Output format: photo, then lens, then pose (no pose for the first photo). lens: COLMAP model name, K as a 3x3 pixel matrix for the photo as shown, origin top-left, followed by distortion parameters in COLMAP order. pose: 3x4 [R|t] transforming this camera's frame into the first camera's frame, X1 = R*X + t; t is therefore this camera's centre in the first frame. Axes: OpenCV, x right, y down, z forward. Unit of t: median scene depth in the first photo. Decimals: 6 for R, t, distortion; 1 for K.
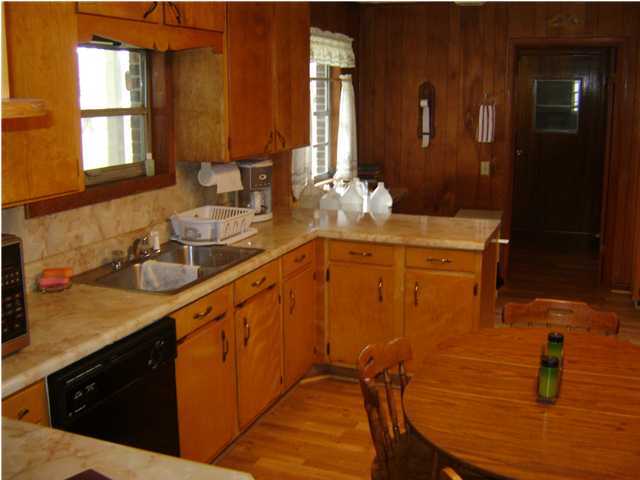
lens RADIAL K [[733.9, 0, 320.0], [0, 733.9, 239.6], [0, 0, 1]] dist [-0.085256, 0.000000]
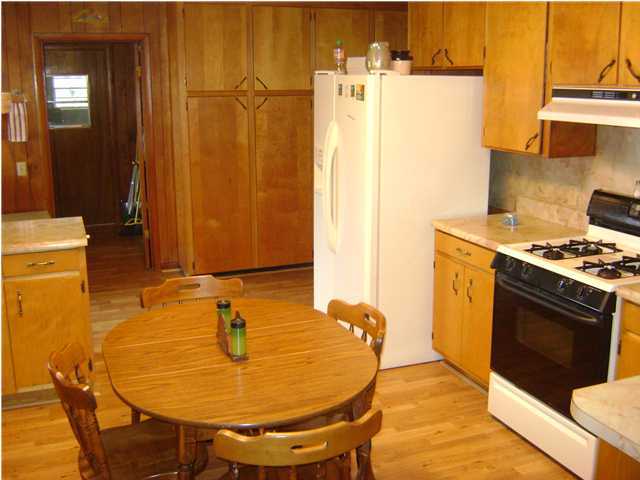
lens RADIAL K [[744.4, 0, 320.0], [0, 744.4, 239.4], [0, 0, 1]] dist [-0.025734, 0.000000]
pose [[0.731213, -0.148214, 0.665853, -0.254996], [0.148437, 0.987292, 0.056757, -0.005758], [-0.665803, 0.057335, 0.743921, 0.034613]]
